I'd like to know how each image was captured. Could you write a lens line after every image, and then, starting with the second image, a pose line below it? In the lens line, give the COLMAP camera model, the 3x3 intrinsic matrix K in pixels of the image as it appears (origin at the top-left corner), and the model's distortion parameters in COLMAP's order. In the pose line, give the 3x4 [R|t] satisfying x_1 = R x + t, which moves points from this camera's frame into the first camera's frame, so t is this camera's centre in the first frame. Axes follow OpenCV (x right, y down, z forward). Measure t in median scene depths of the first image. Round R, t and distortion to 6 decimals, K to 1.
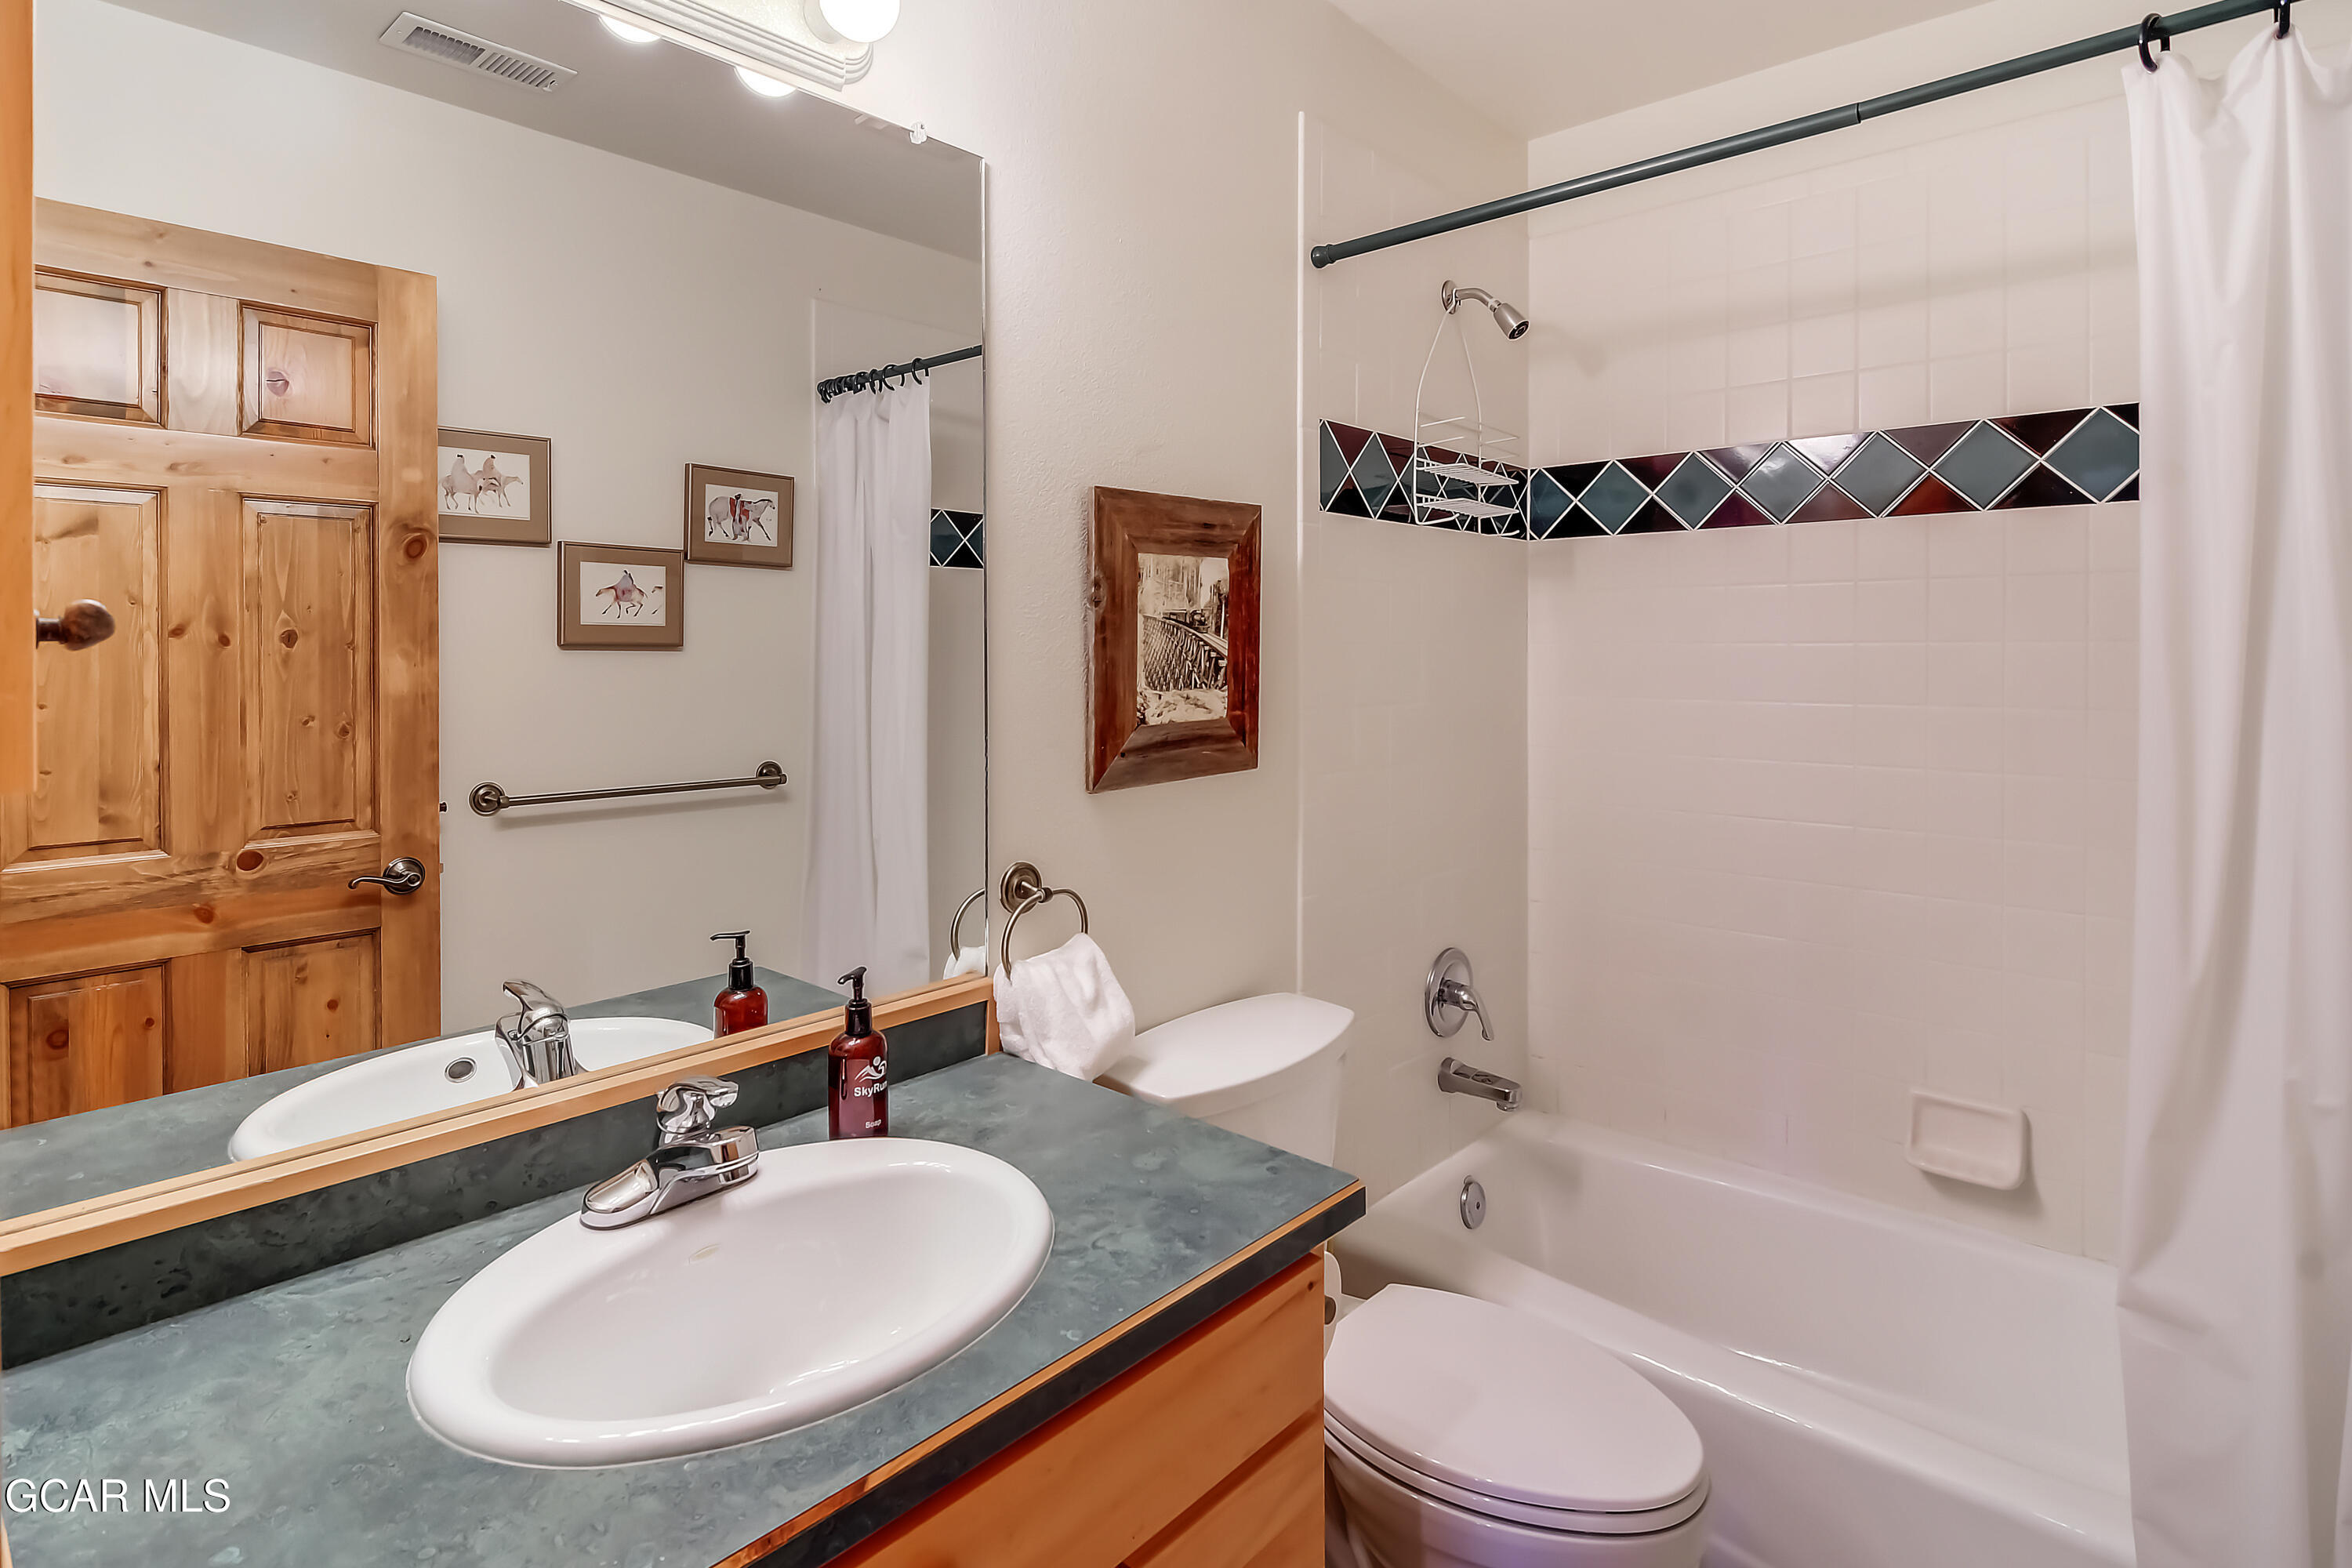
lens RADIAL K [[1150.9, 0, 1188.4], [0, 1150.9, 724.0], [0, 0, 1]] dist [0.003350, -0.009873]
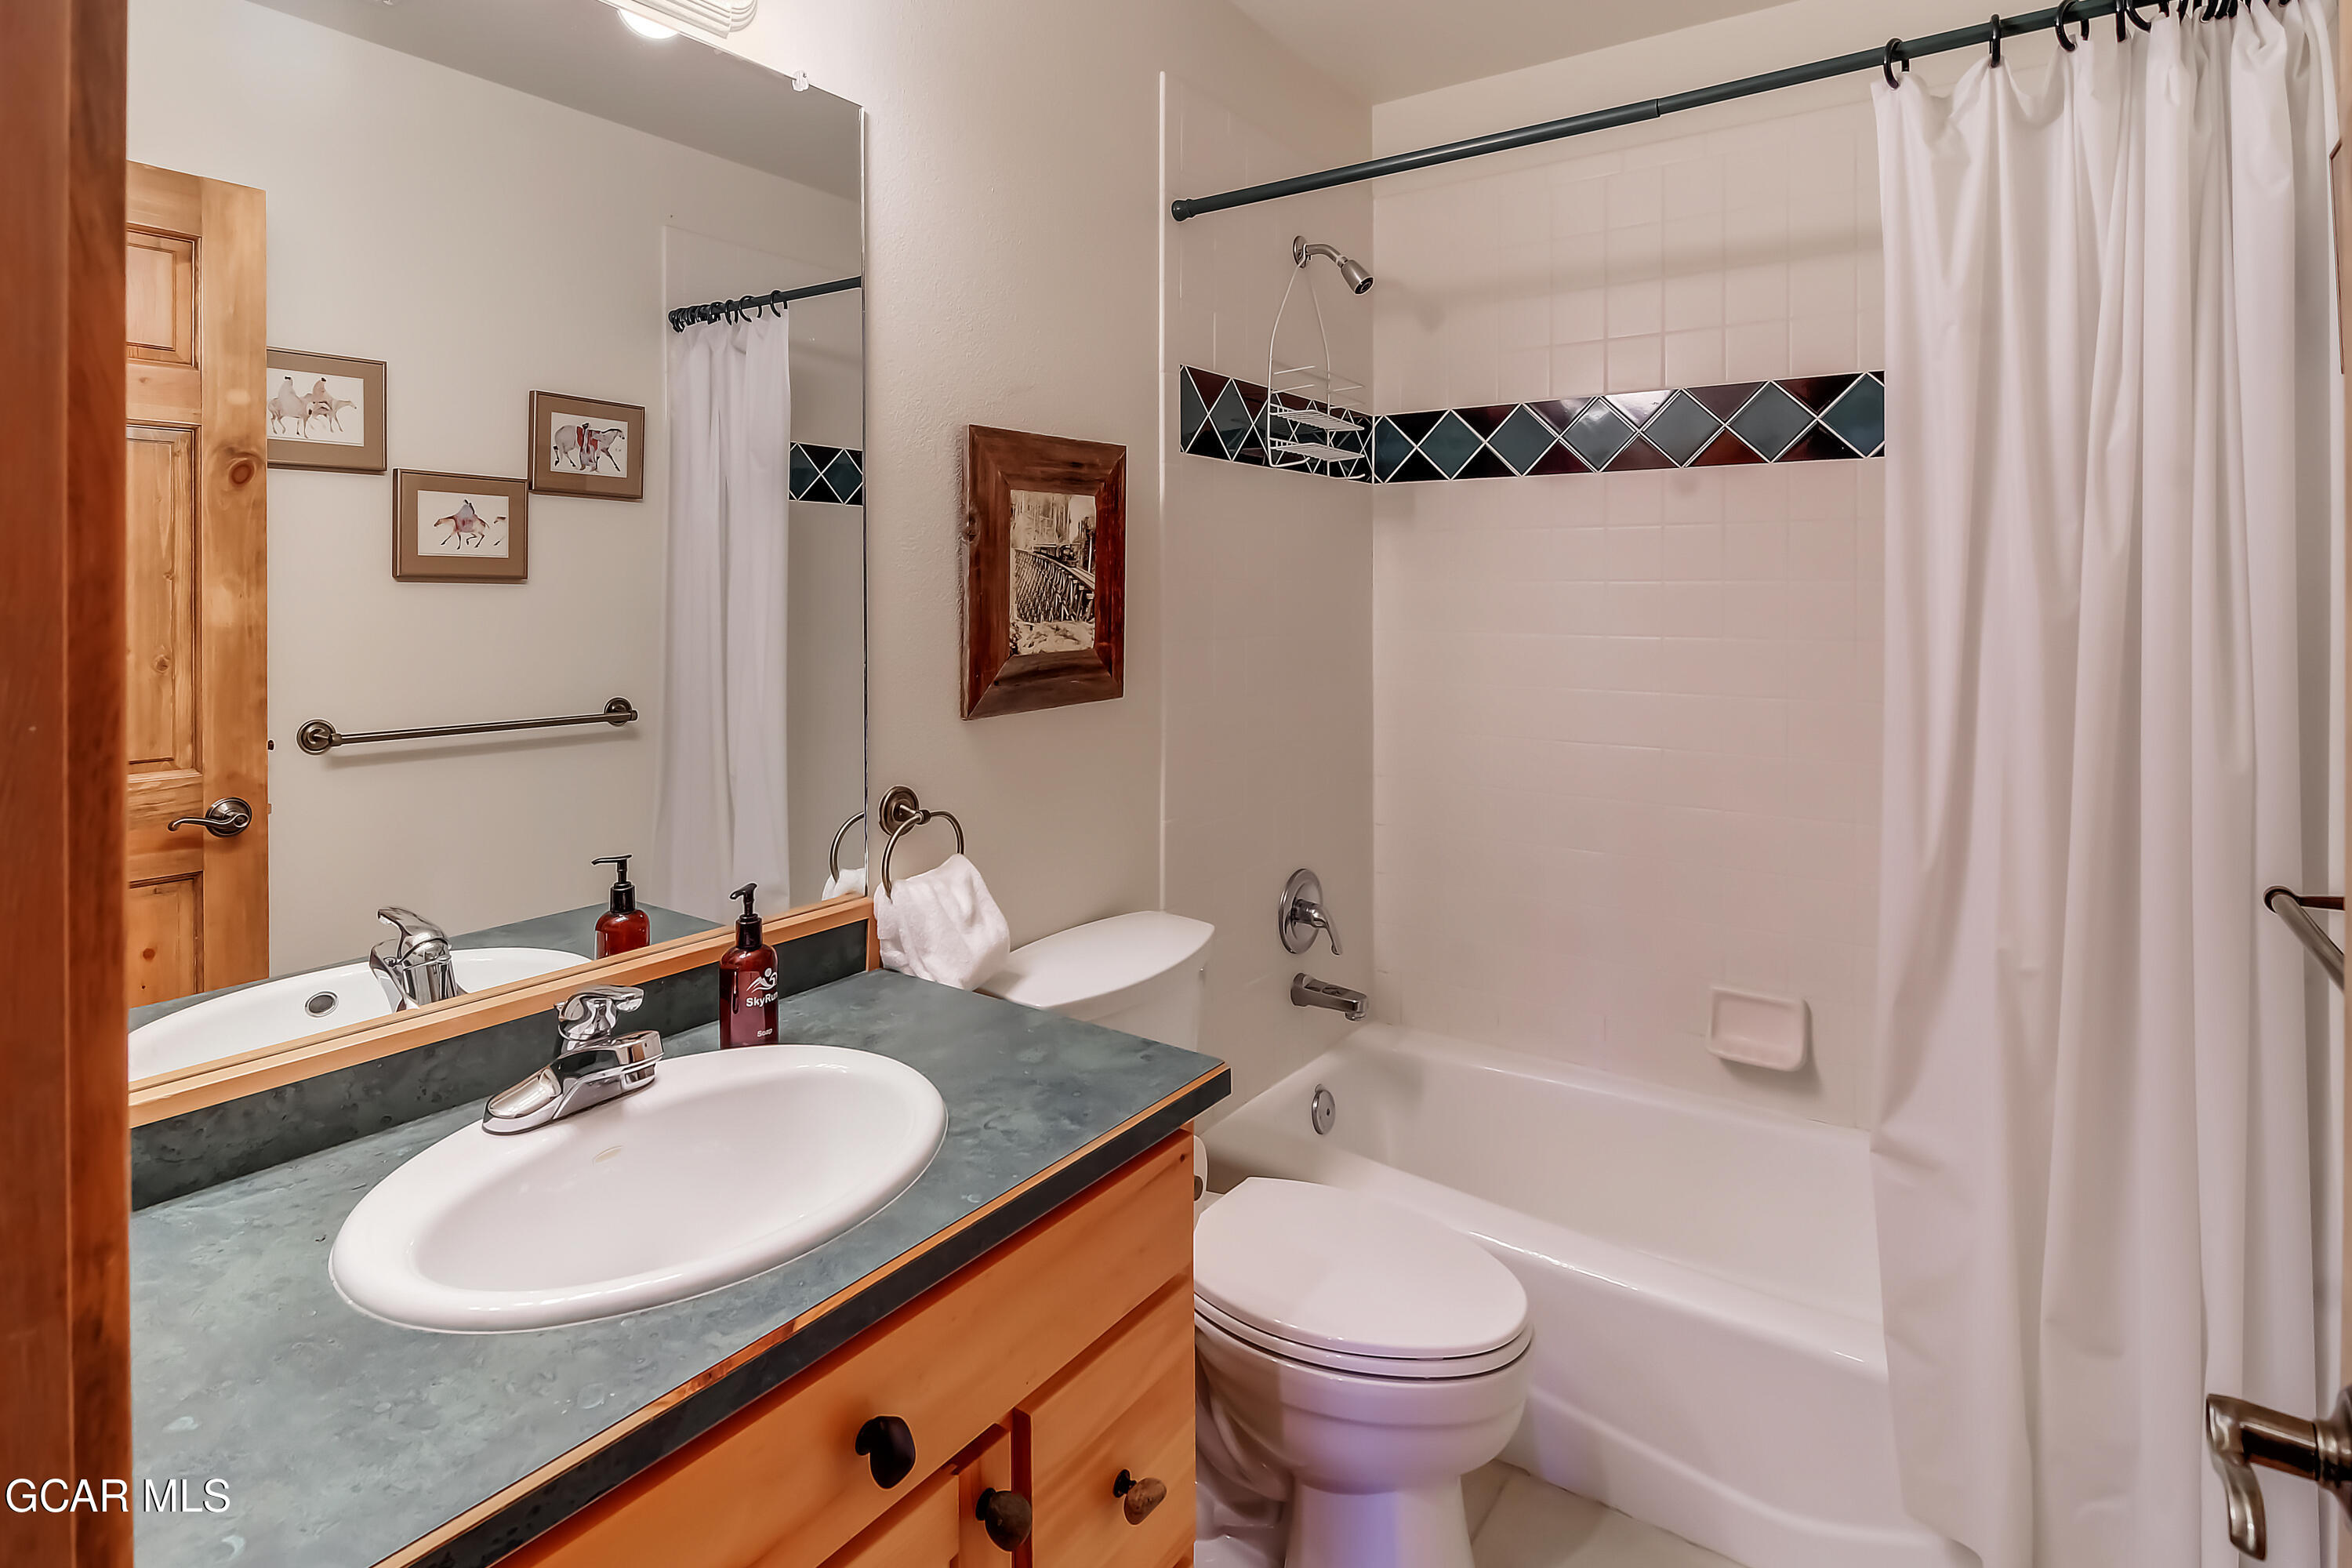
lens RADIAL K [[1159.3, 0, 1177.8], [0, 1159.3, 672.4], [0, 0, 1]] dist [0.003599, -0.009988]
pose [[0.992822, -0.003910, 0.119540, -0.017784], [0.003079, 0.999970, 0.007136, 0.009608], [-0.119564, -0.006717, 0.992804, -0.059763]]
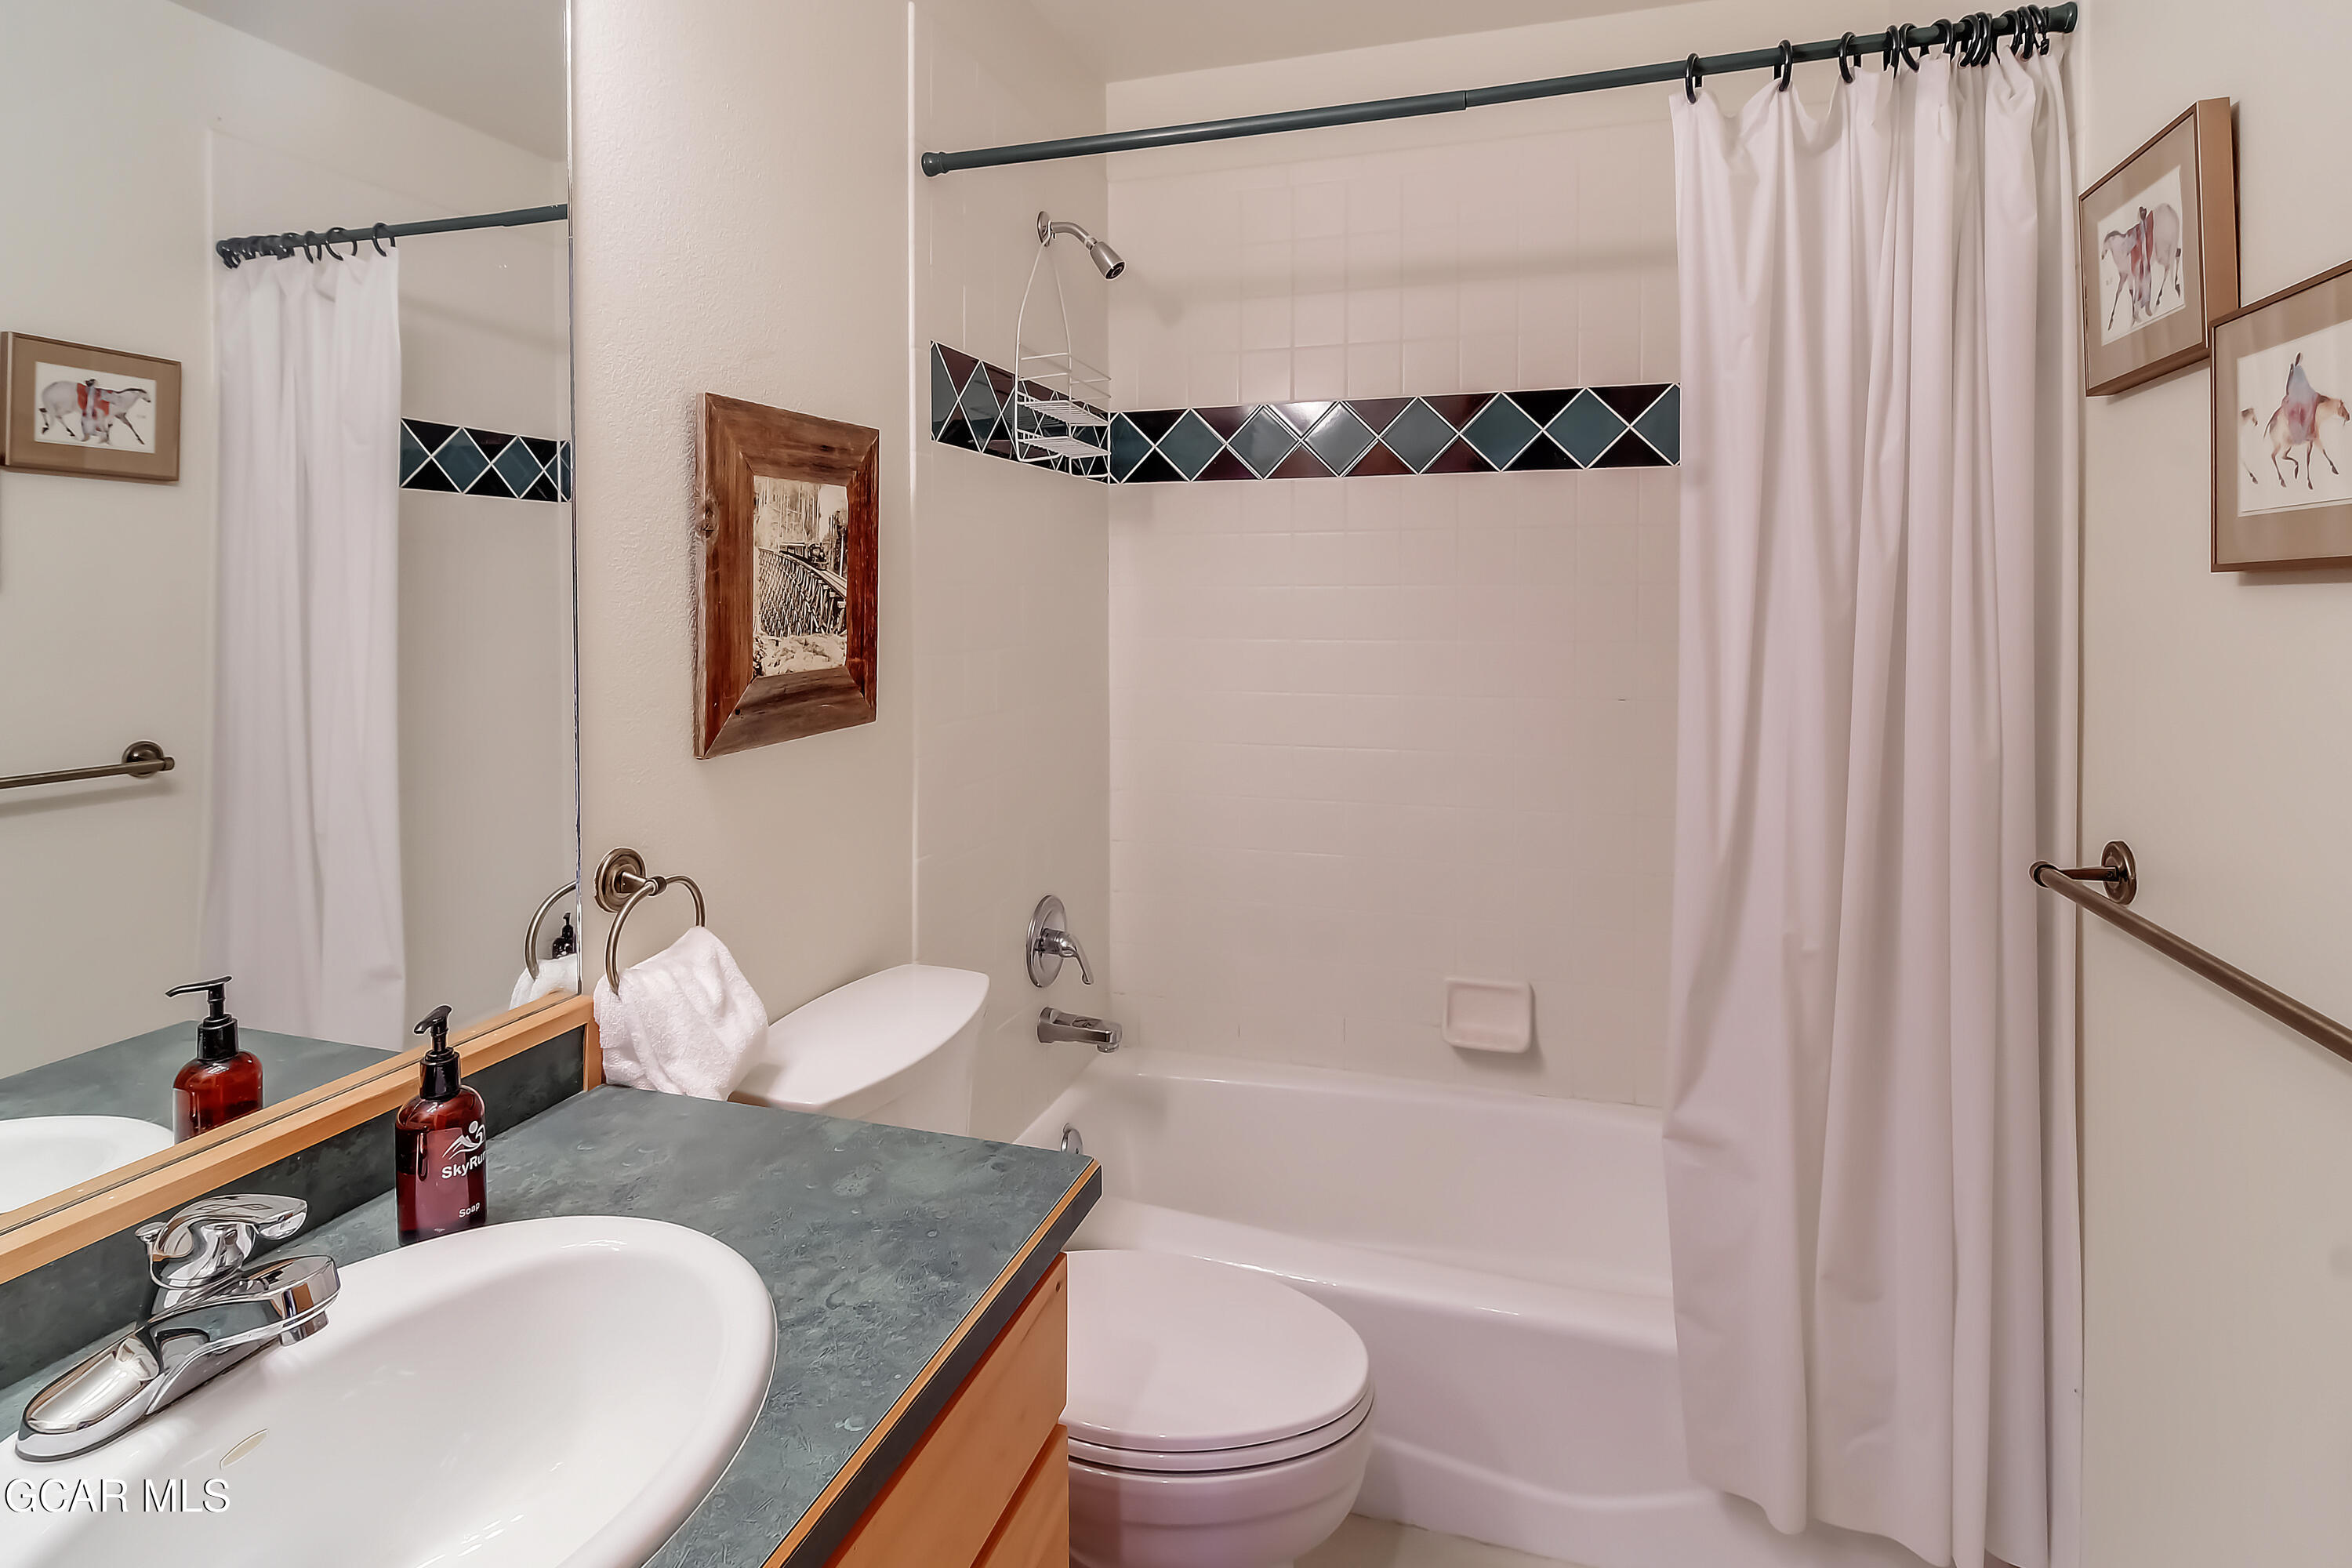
lens RADIAL K [[1159.3, 0, 1177.8], [0, 1159.3, 672.4], [0, 0, 1]] dist [0.003599, -0.009988]
pose [[0.912570, -0.026822, 0.408039, -0.102243], [0.026274, 0.999631, 0.006949, 0.000279], [-0.408075, 0.004380, 0.912938, 0.076949]]
